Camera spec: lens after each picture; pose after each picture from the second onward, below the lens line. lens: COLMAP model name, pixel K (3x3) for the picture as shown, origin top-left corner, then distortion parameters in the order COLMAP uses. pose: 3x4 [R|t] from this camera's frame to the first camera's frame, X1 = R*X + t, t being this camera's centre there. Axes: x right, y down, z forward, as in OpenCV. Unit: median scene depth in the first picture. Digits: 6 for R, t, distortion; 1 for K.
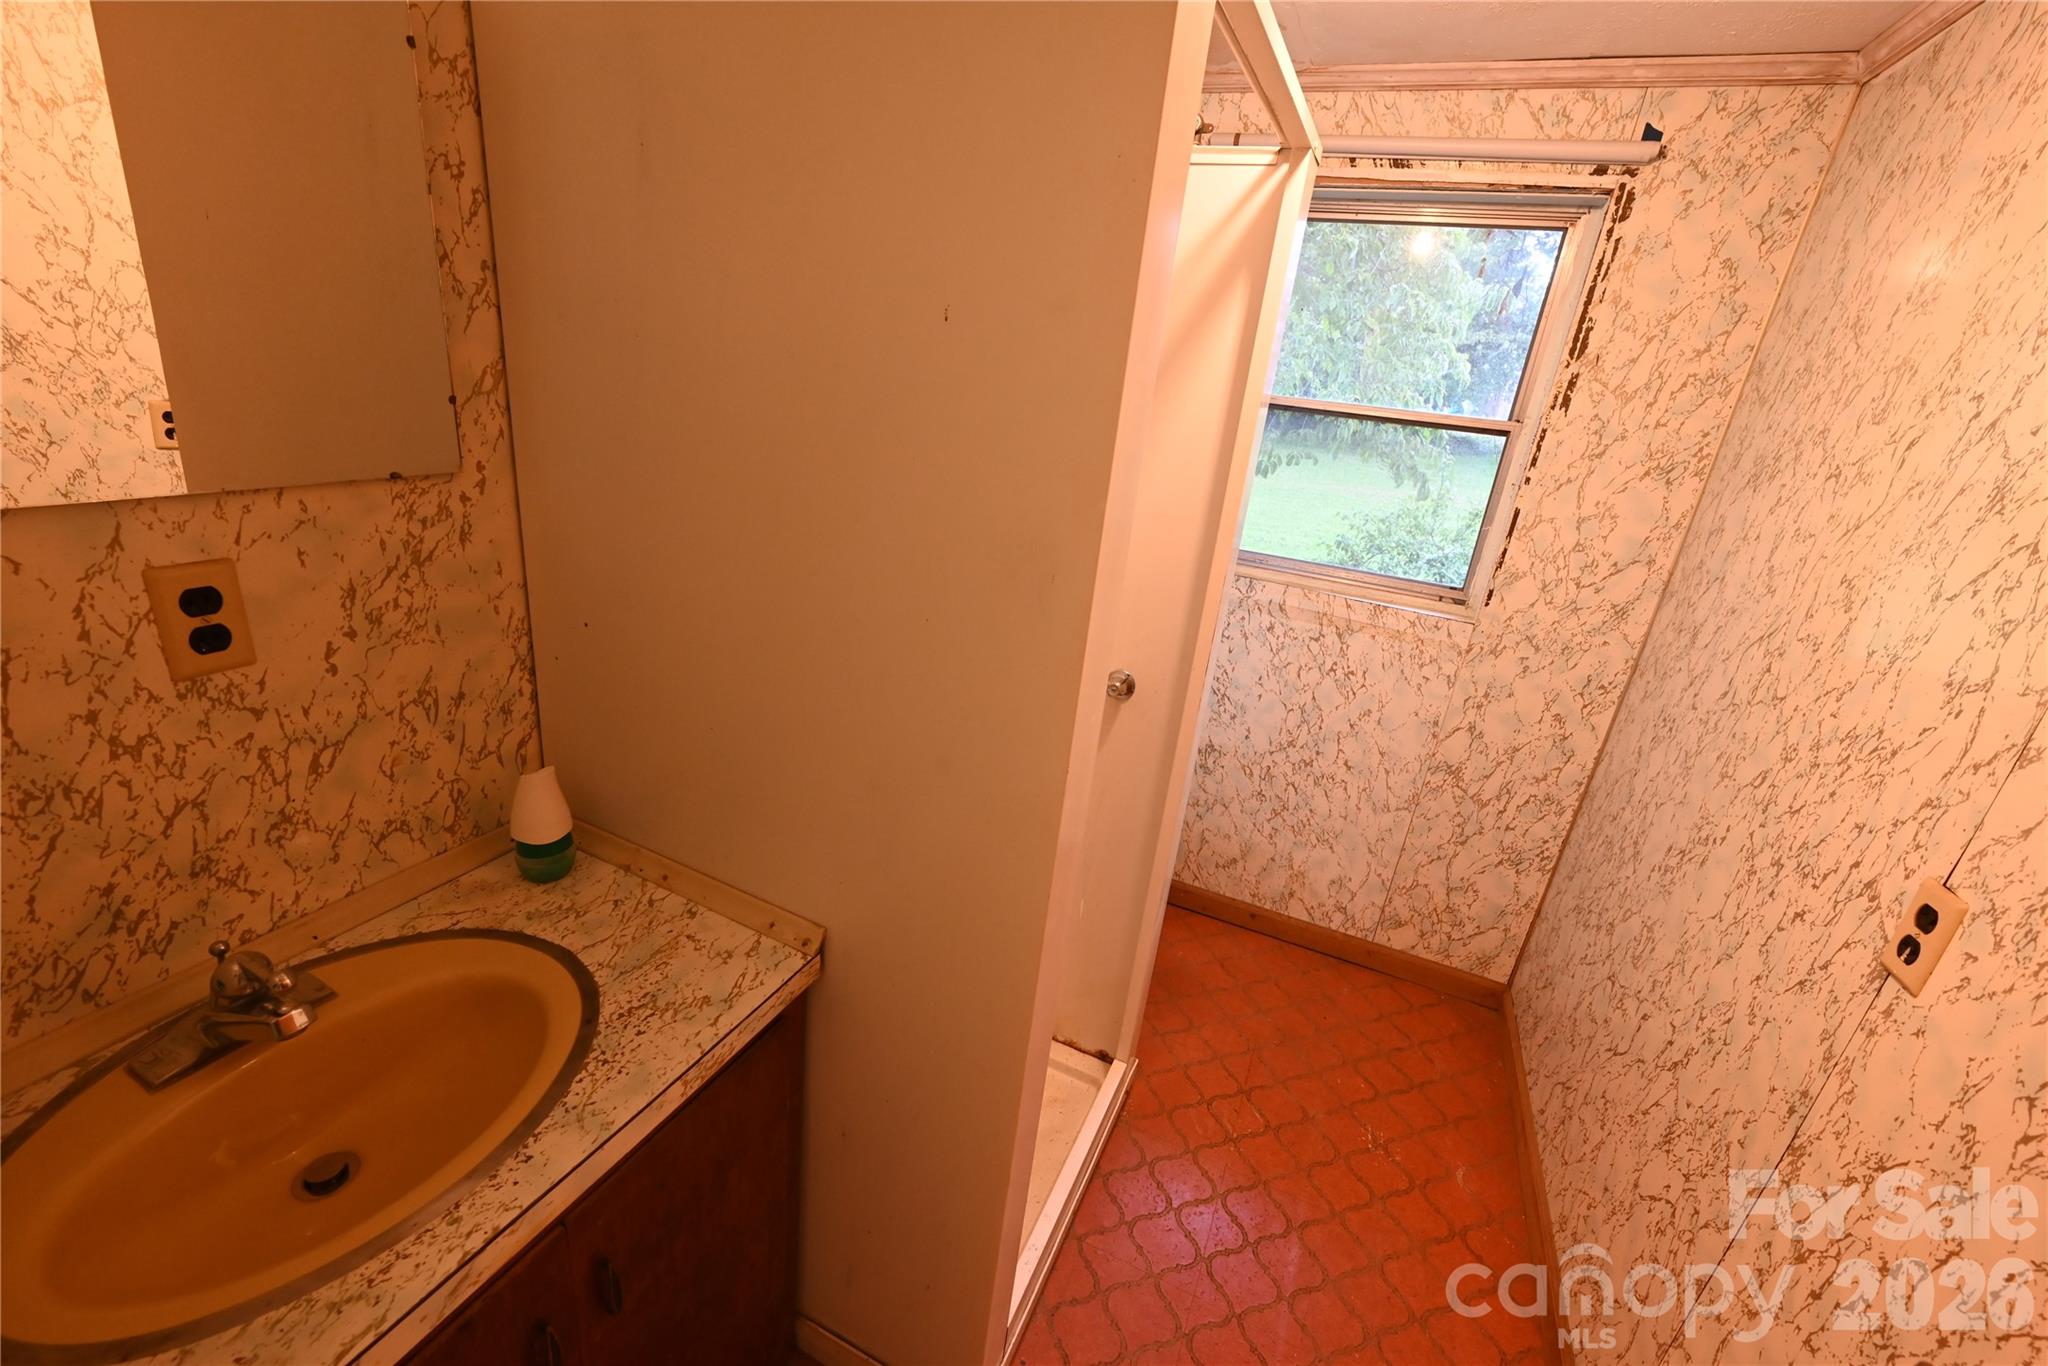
lens RADIAL K [[837.8, 0, 1011.8], [0, 837.8, 688.9], [0, 0, 1]] dist [0.002141, 0.000425]
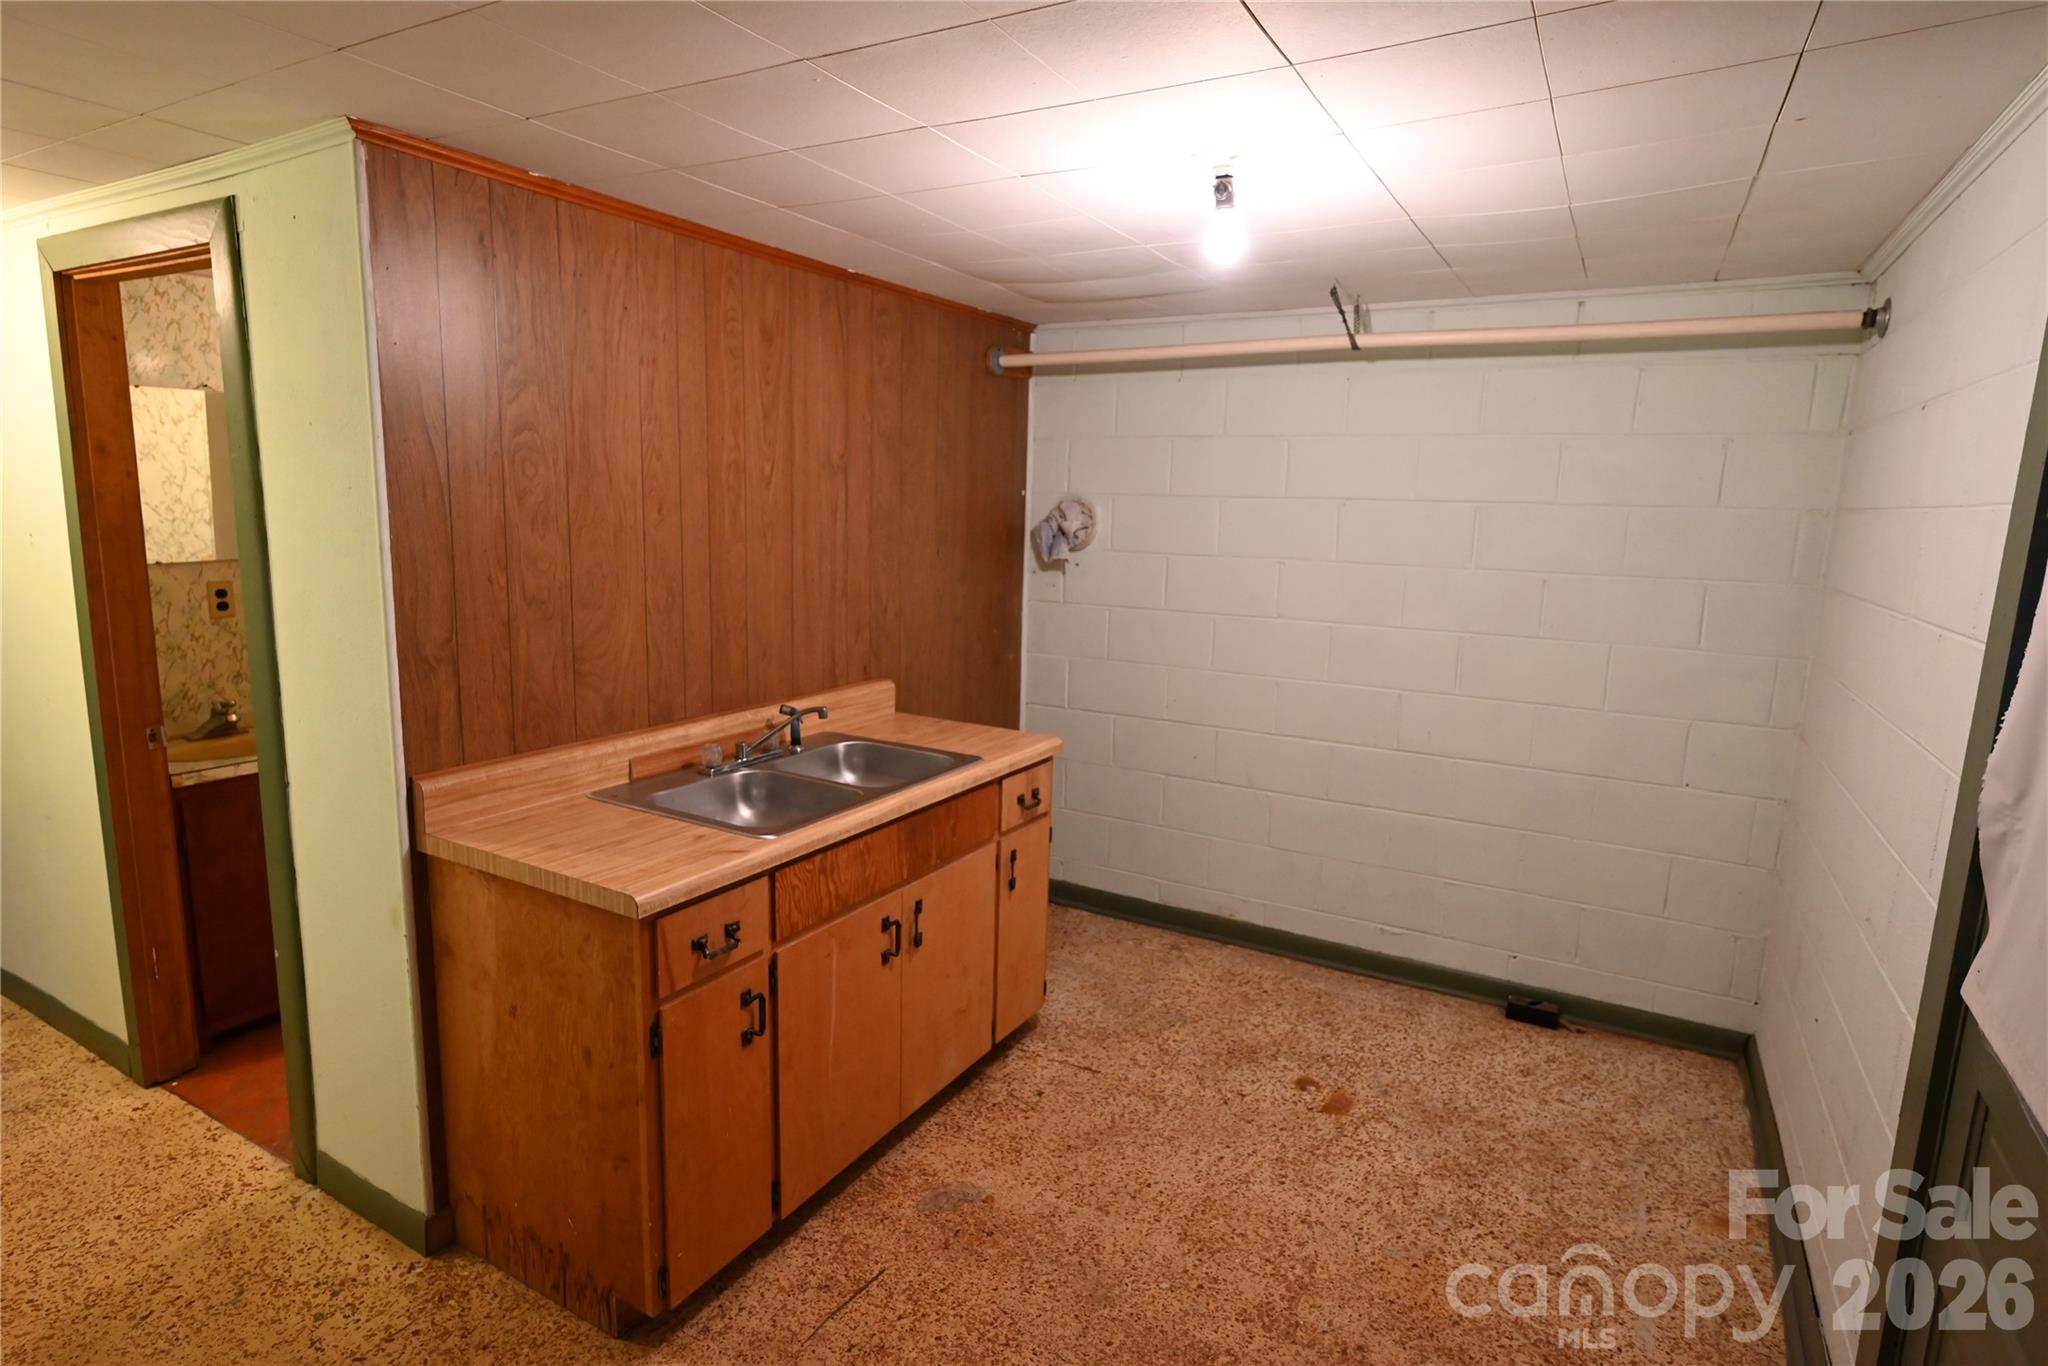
lens RADIAL K [[1062.6, 0, 1024.0], [0, 1062.6, 683.0], [0, 0, 1]] dist [0.001033, -0.000064]
pose [[0.992776, -0.063293, -0.101934, 0.718973], [0.041755, 0.978695, -0.201030, 0.342837], [0.112486, 0.195322, 0.974267, -0.740645]]
